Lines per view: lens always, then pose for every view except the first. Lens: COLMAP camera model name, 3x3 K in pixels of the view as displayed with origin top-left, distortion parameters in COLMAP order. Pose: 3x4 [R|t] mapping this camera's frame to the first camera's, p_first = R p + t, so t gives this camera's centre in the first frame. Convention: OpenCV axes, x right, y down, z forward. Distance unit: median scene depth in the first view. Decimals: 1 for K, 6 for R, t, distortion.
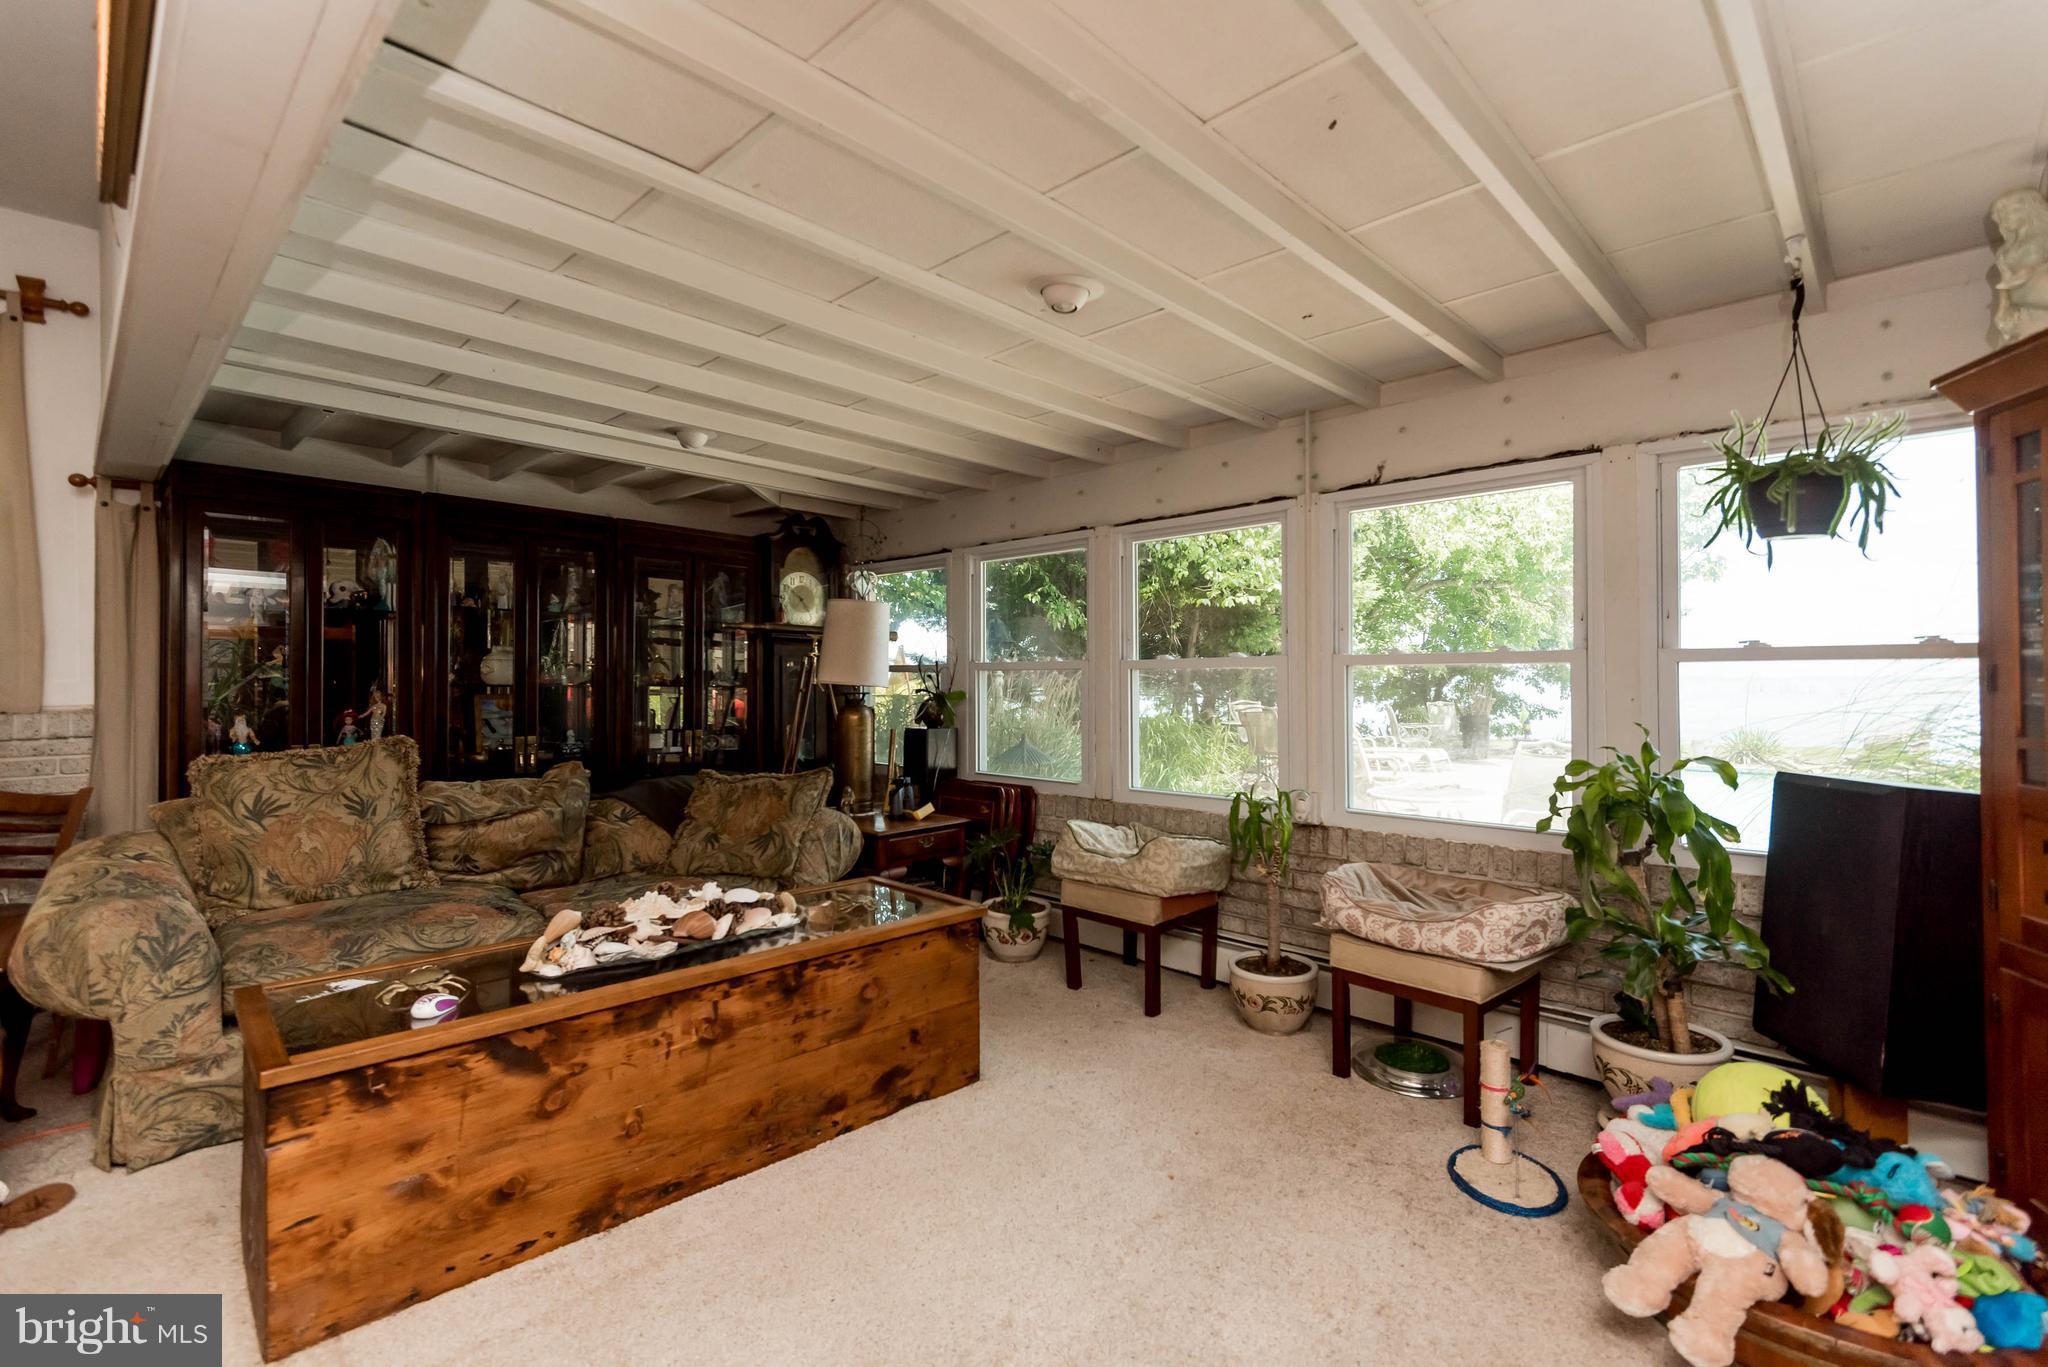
lens RADIAL K [[925.0, 0, 1014.3], [0, 925.0, 656.8], [0, 0, 1]] dist [0.001789, 0.000153]
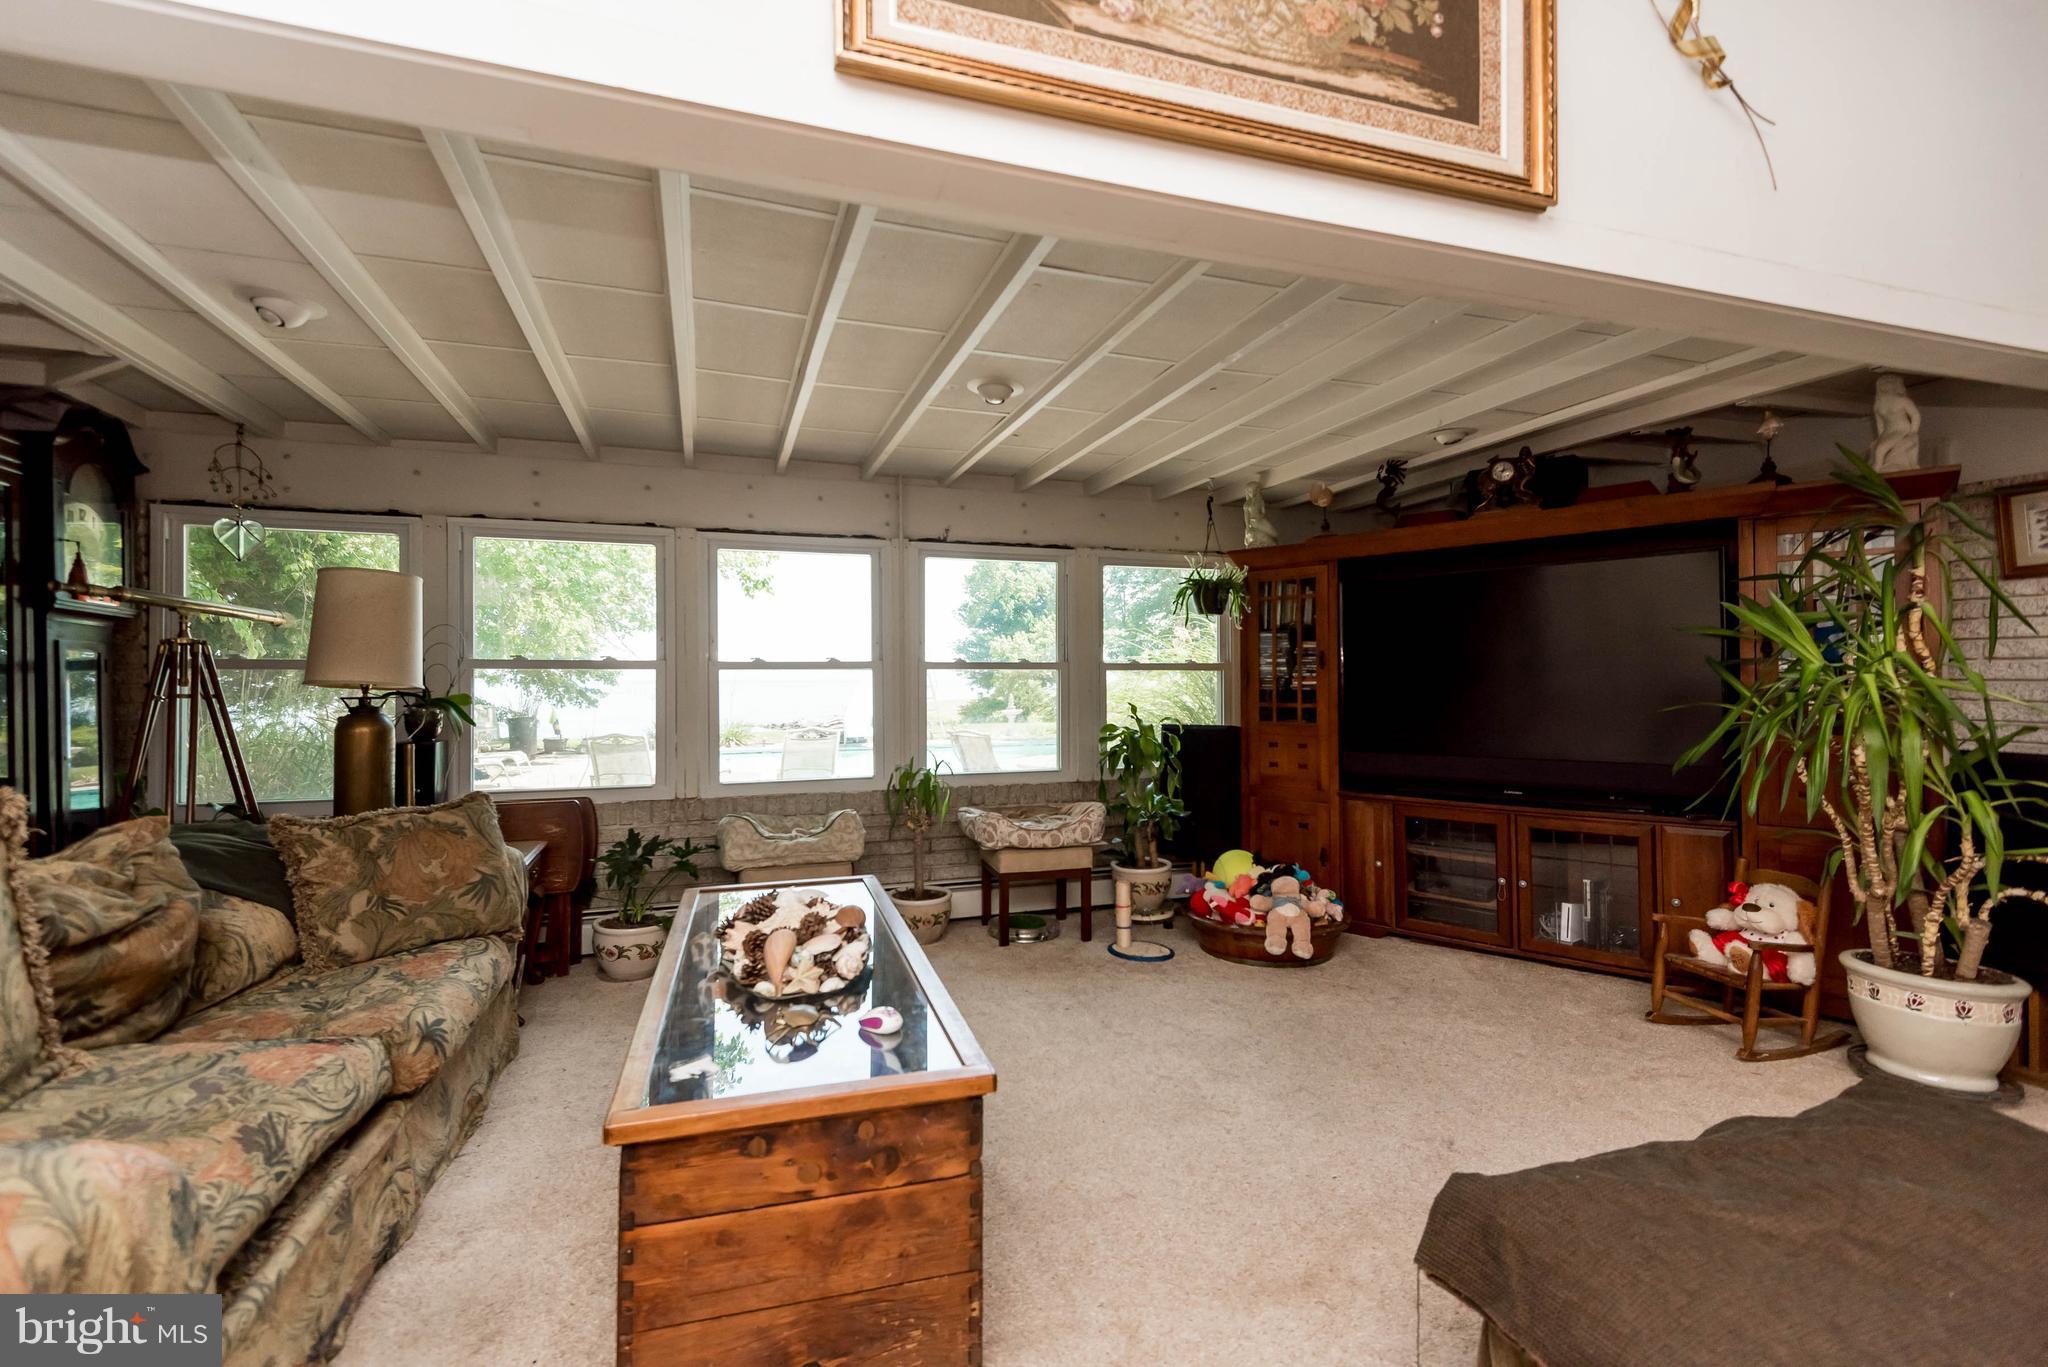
lens RADIAL K [[909.5, 0, 1029.5], [0, 909.5, 678.1], [0, 0, 1]] dist [0.031067, -0.017631]
pose [[0.441233, 0.007530, 0.897361, -0.877967], [-0.020238, 0.999794, 0.001562, 0.017736], [-0.897164, -0.018850, 0.441295, 0.300494]]
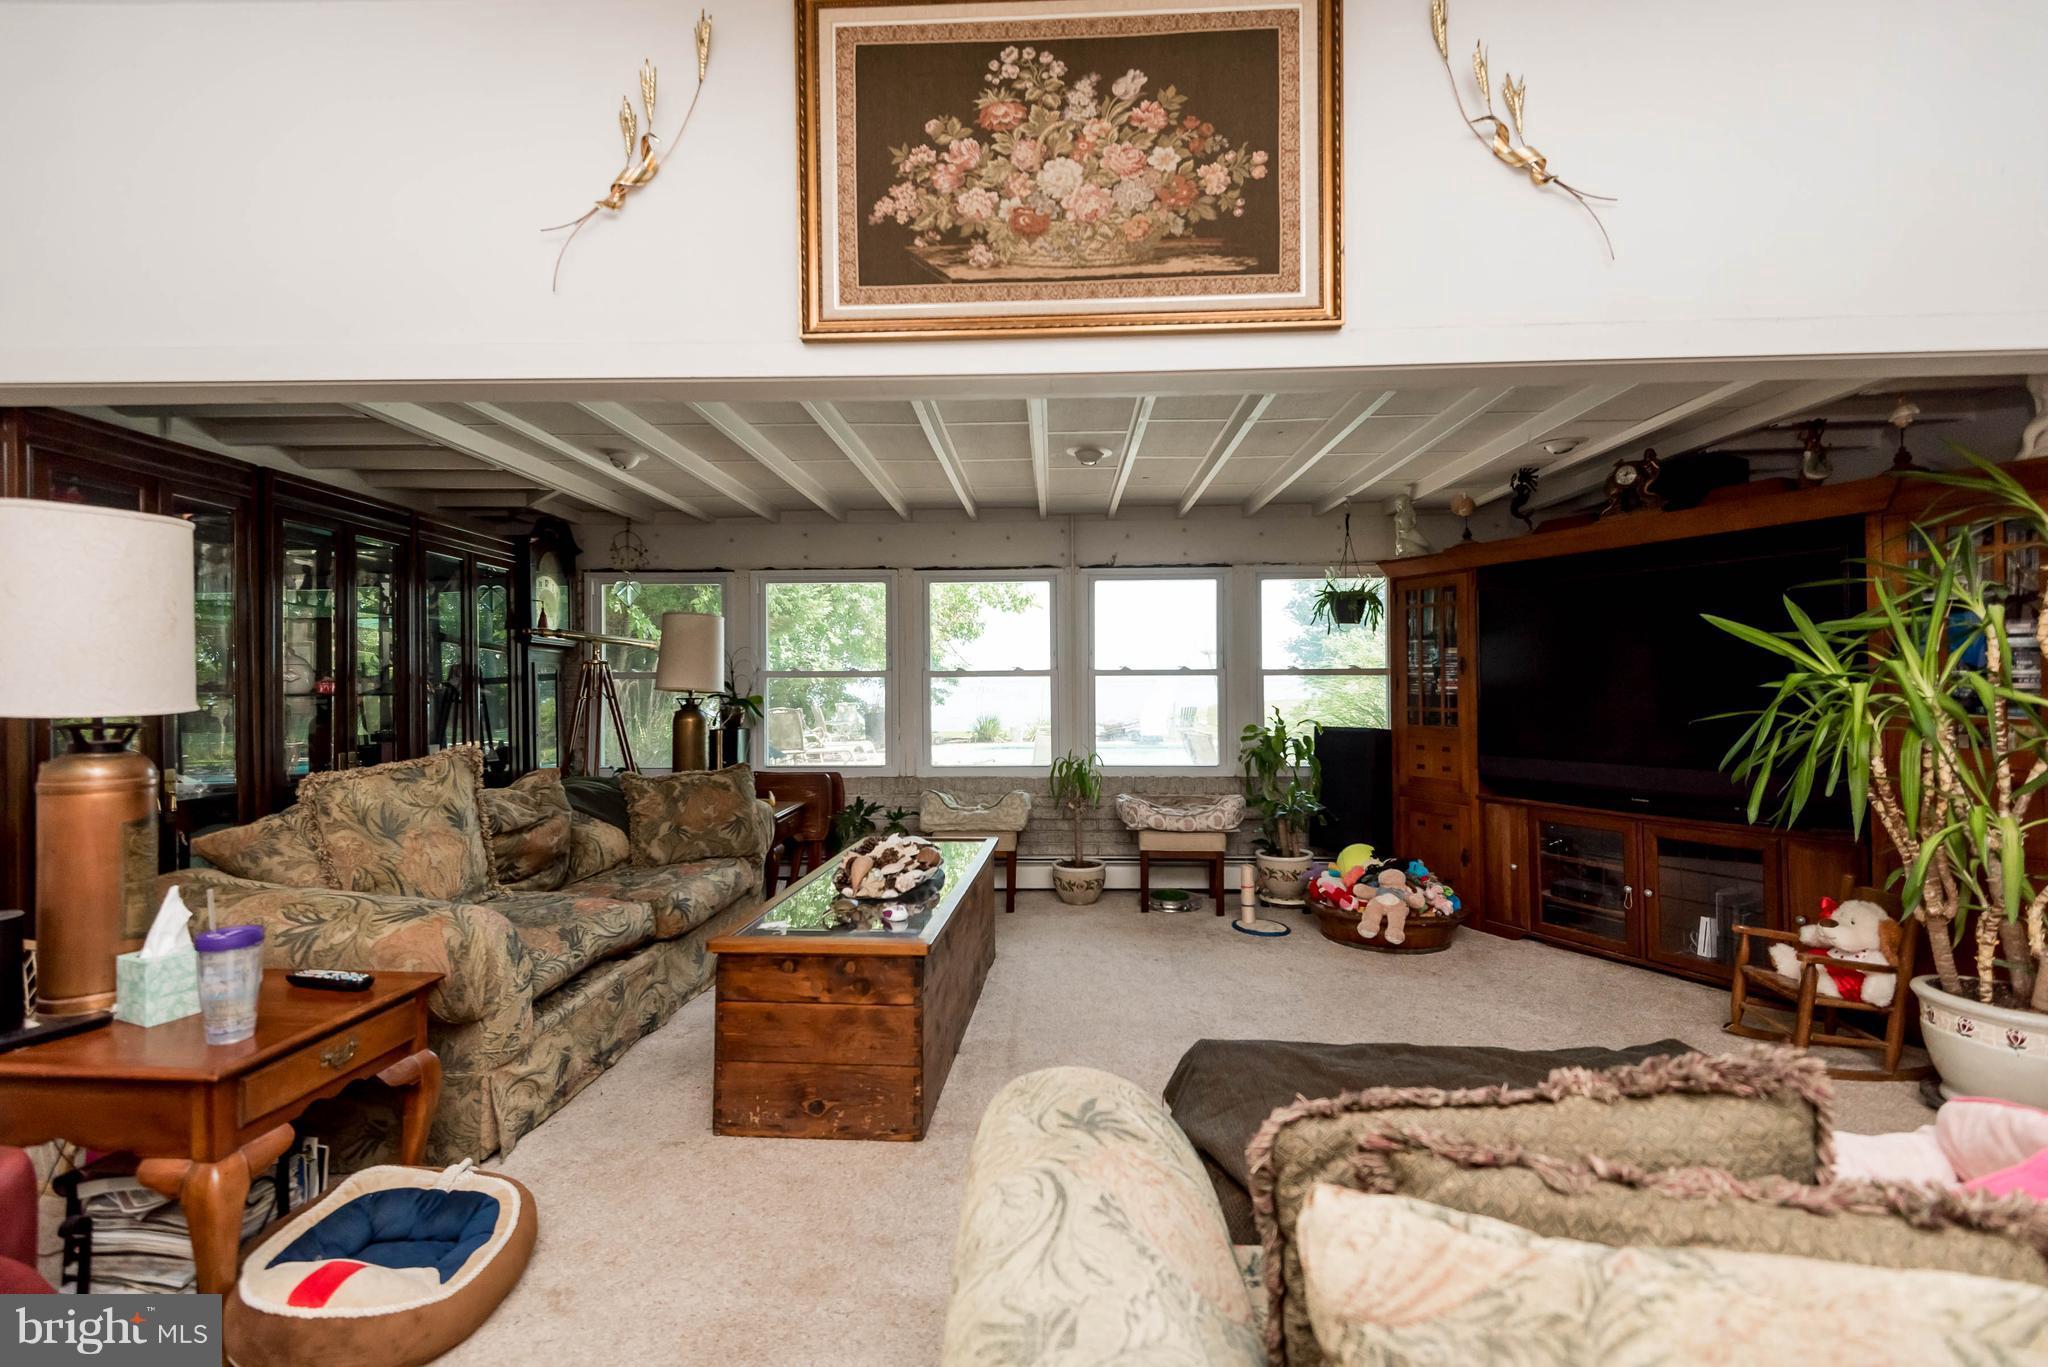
lens RADIAL K [[909.5, 0, 1029.5], [0, 909.5, 678.1], [0, 0, 1]] dist [0.031067, -0.017631]
pose [[0.732469, 0.005456, 0.680779, -0.905218], [-0.015235, 0.999849, 0.008379, 0.000295], [-0.680630, -0.016509, 0.732441, -0.094905]]
